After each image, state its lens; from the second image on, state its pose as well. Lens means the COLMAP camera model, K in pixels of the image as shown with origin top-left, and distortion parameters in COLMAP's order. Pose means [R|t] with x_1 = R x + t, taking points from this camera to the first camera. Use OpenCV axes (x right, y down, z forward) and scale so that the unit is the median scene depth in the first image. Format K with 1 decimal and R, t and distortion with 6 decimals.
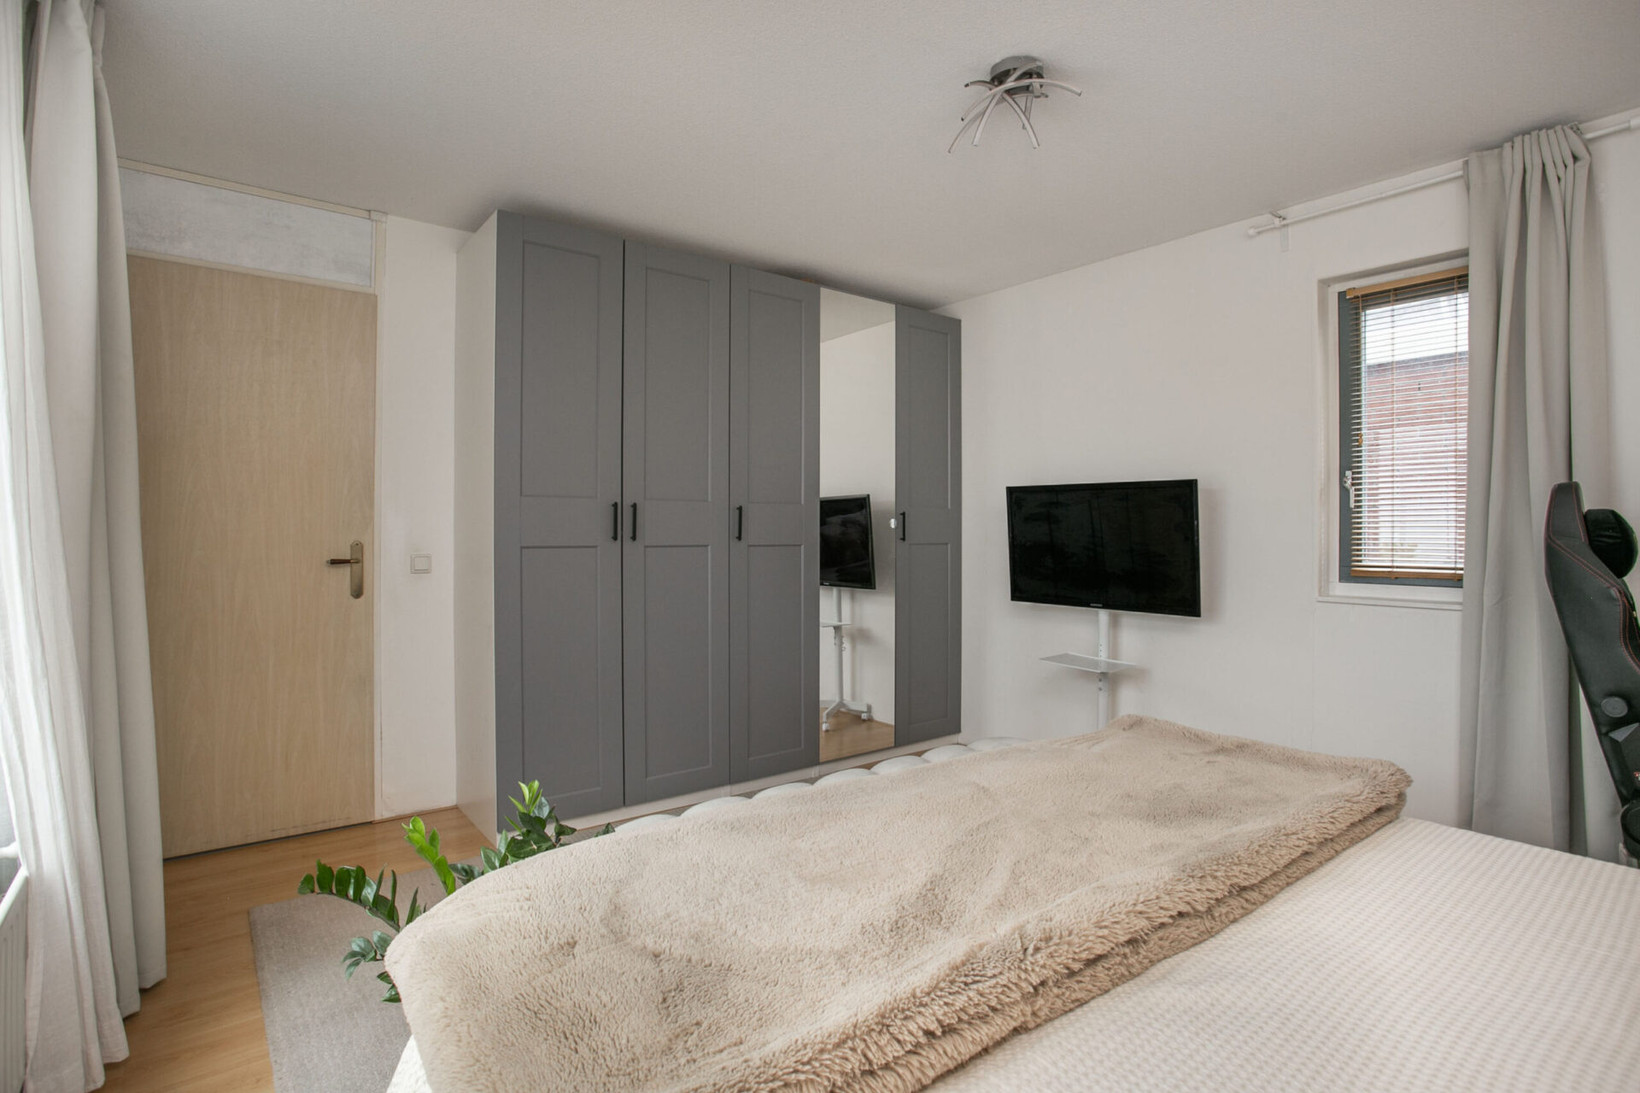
lens RADIAL K [[810.1, 0, 829.5], [0, 810.1, 537.6], [0, 0, 1]] dist [-0.041663, 0.001432]
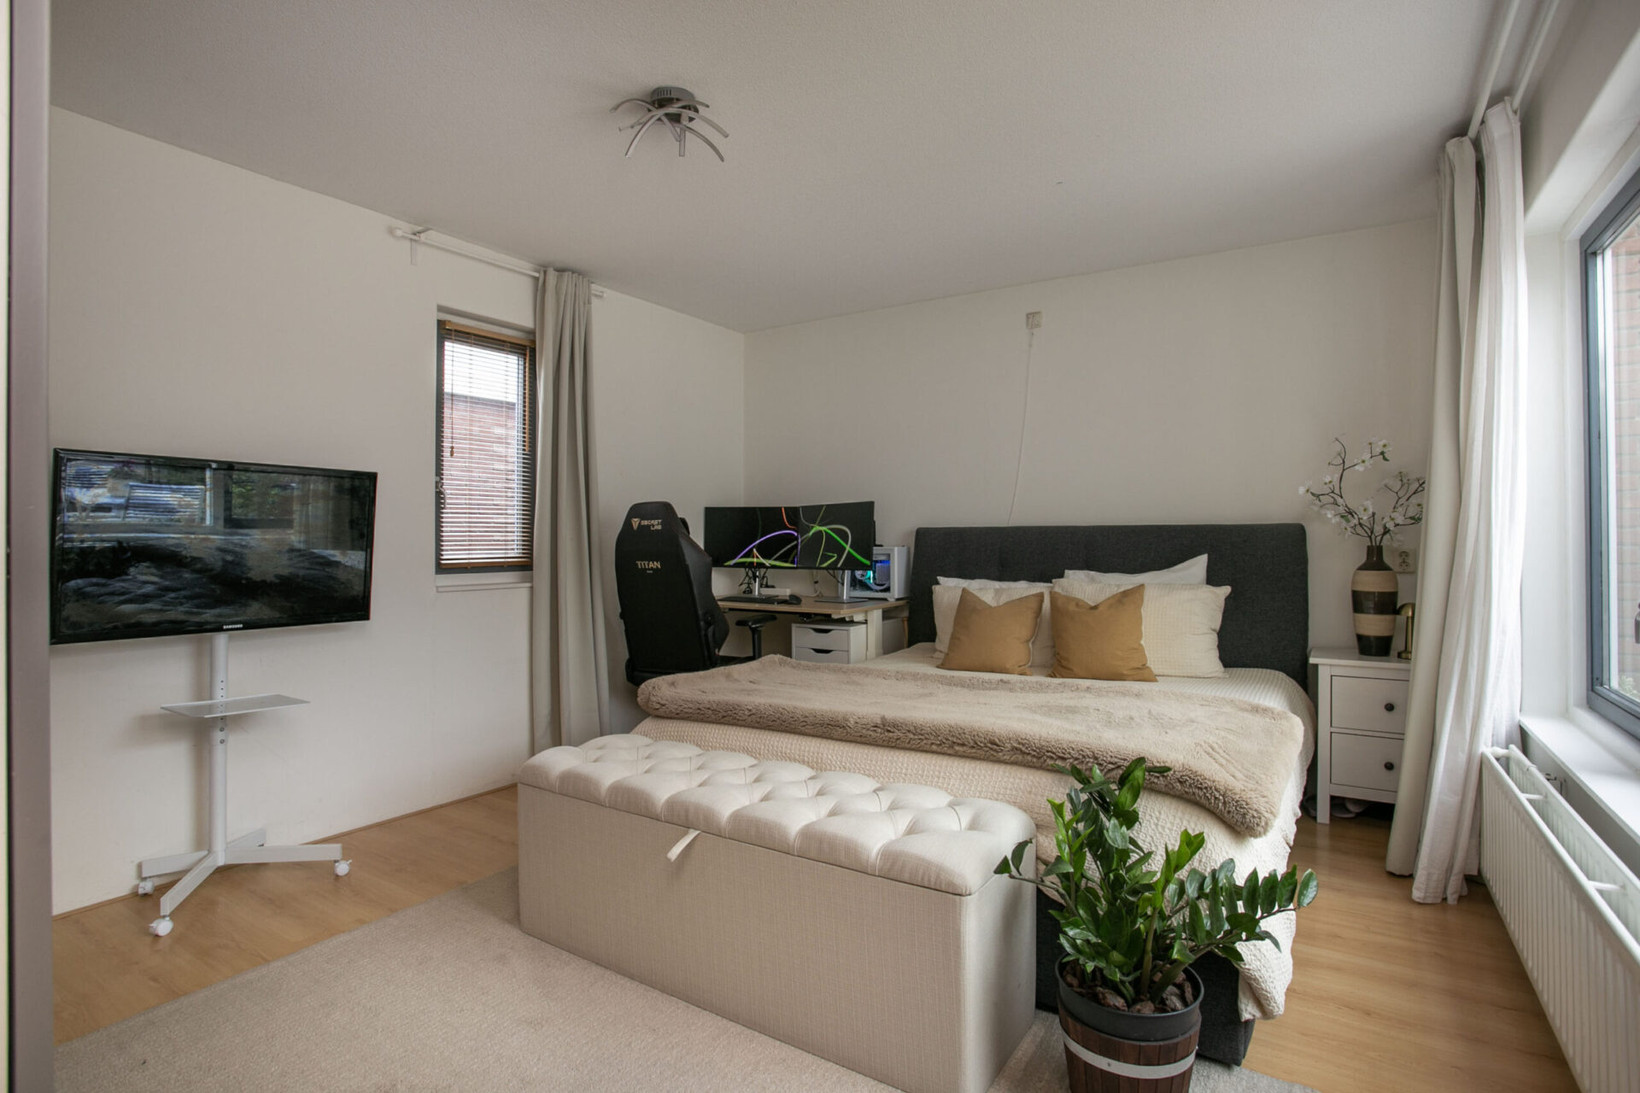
lens RADIAL K [[810.1, 0, 829.5], [0, 810.1, 537.6], [0, 0, 1]] dist [-0.041663, 0.001432]
pose [[-0.329693, 0.004013, 0.944080, -0.628864], [0.004023, 0.999988, -0.002846, 0.007389], [-0.944080, 0.002860, -0.329705, 0.859973]]
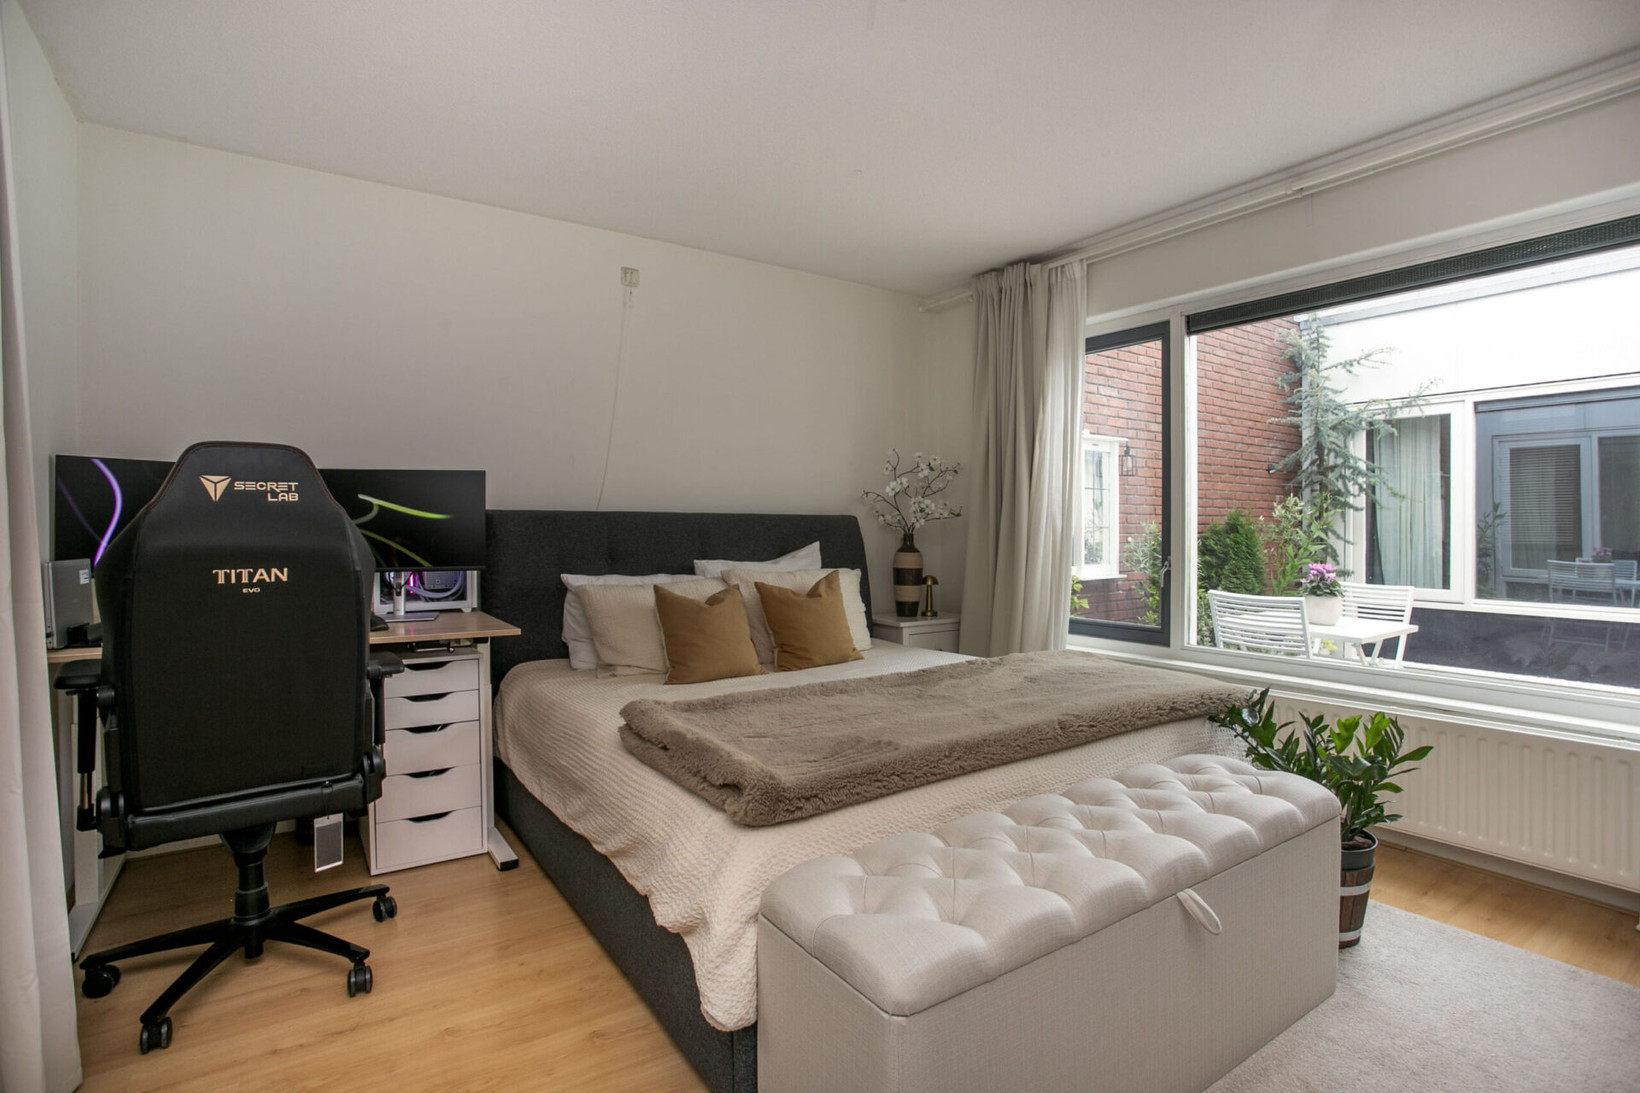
lens RADIAL K [[810.1, 0, 829.5], [0, 810.1, 537.6], [0, 0, 1]] dist [-0.041663, 0.001432]
pose [[-0.998048, -0.006043, 0.062159, -0.084747], [-0.005276, 0.999908, 0.012491, 0.007395], [-0.062229, 0.012138, -0.997988, 1.132758]]
